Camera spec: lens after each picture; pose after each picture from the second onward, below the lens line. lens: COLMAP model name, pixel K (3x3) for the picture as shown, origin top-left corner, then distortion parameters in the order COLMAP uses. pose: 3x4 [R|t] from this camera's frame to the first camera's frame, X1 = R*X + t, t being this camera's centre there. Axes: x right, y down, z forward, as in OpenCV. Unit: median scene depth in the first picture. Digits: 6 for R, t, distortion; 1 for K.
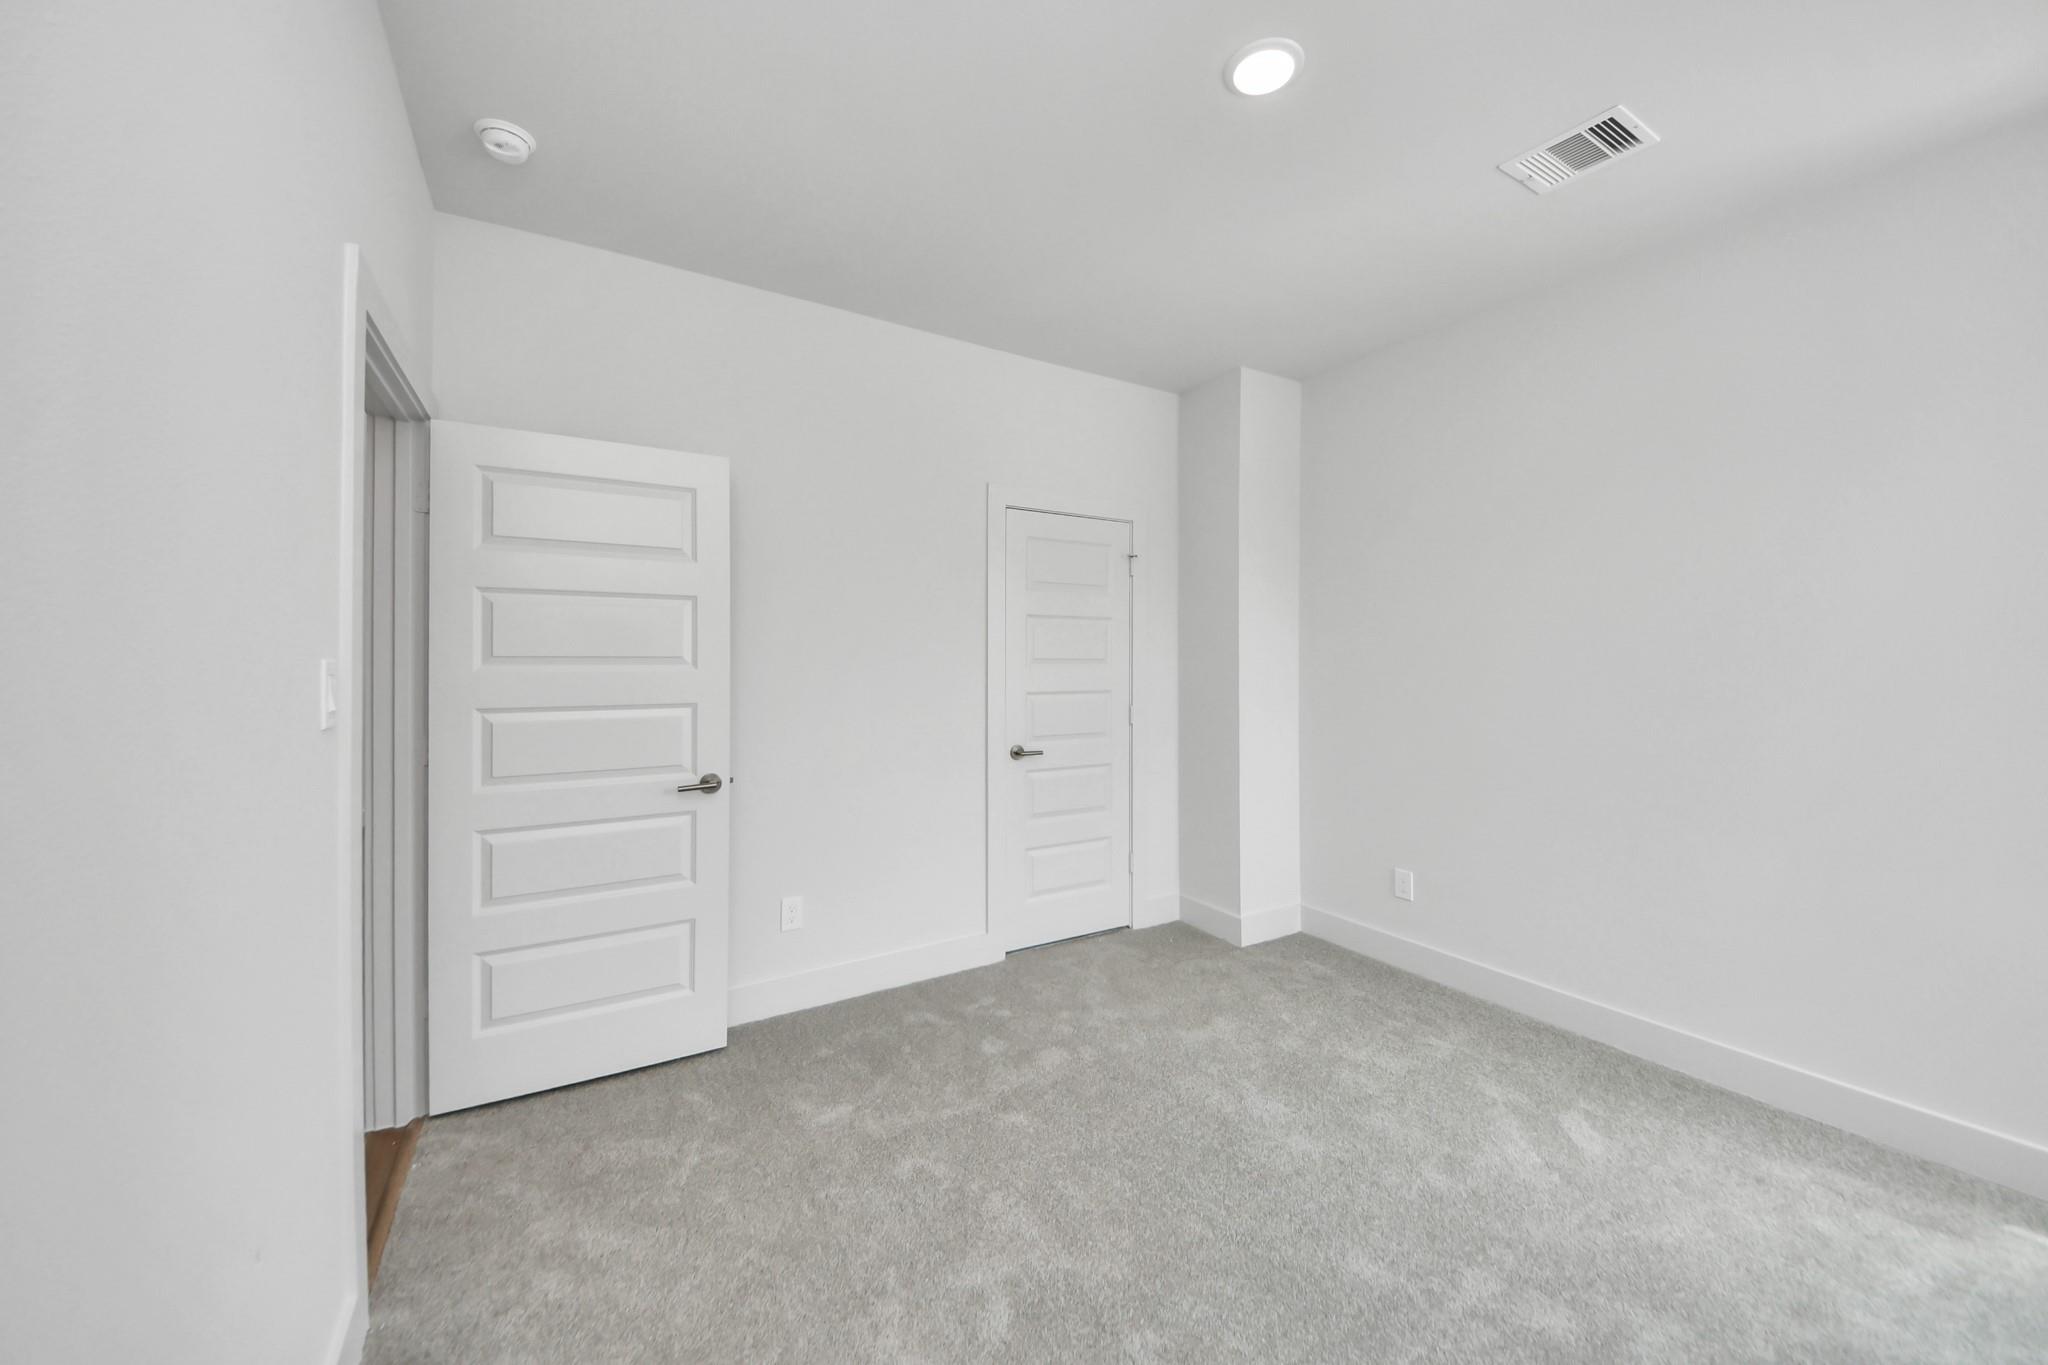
lens RADIAL K [[735.5, 0, 1026.5], [0, 735.5, 665.1], [0, 0, 1]] dist [-0.013616, -0.000870]
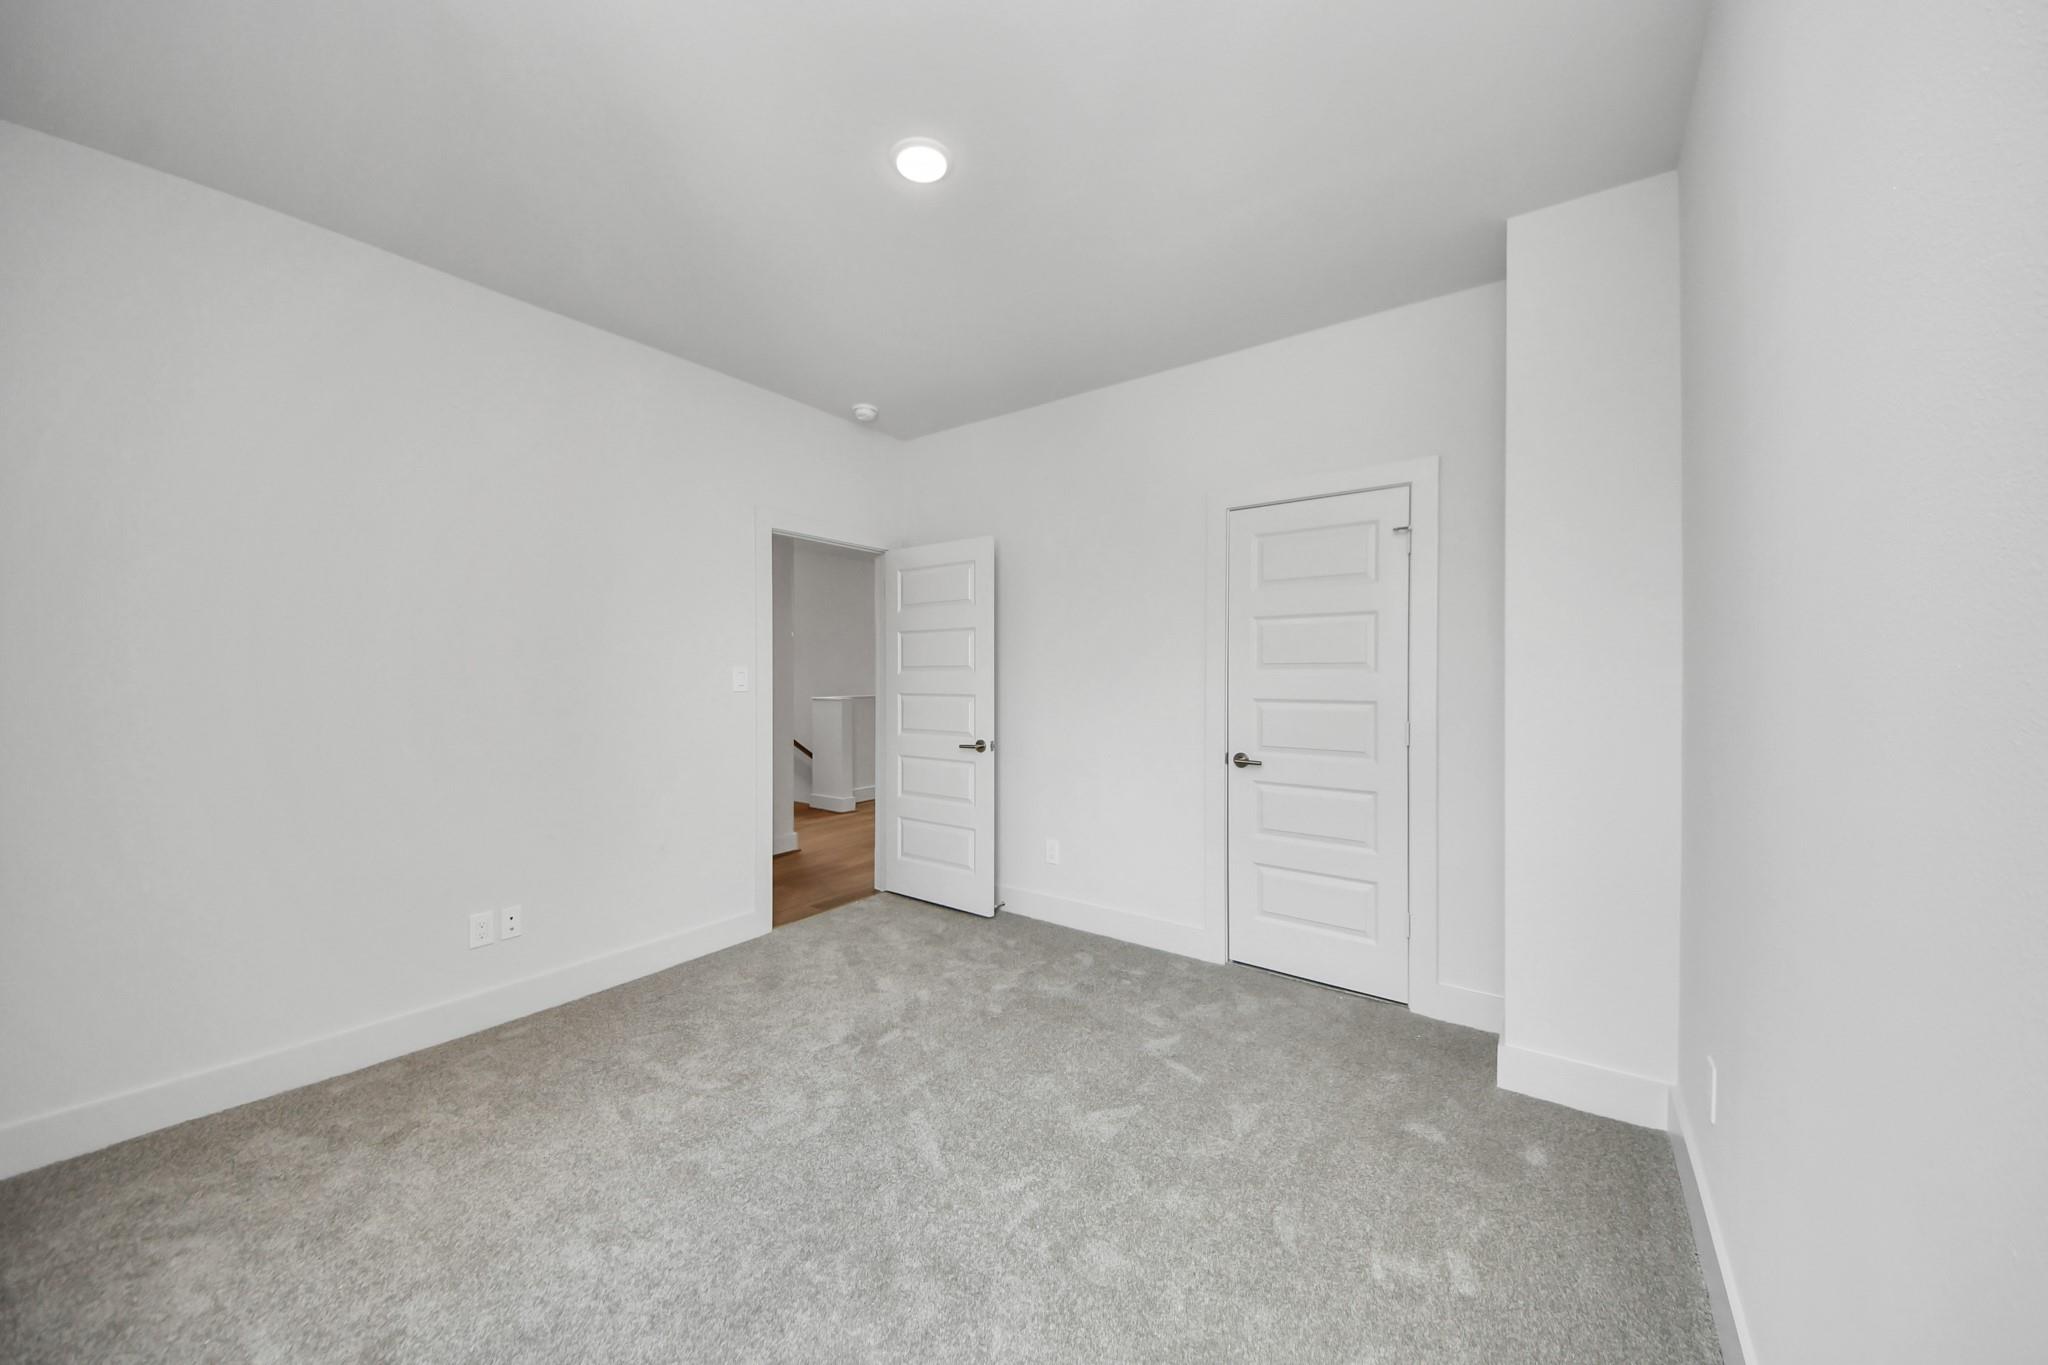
lens RADIAL K [[735.5, 0, 1023.7], [0, 735.5, 680.6], [0, 0, 1]] dist [-0.013616, -0.000870]
pose [[0.371104, 0.013556, -0.928492, 0.985722], [-0.001742, 0.999902, 0.013902, 0.000632], [0.928590, -0.003541, 0.371091, 0.466664]]
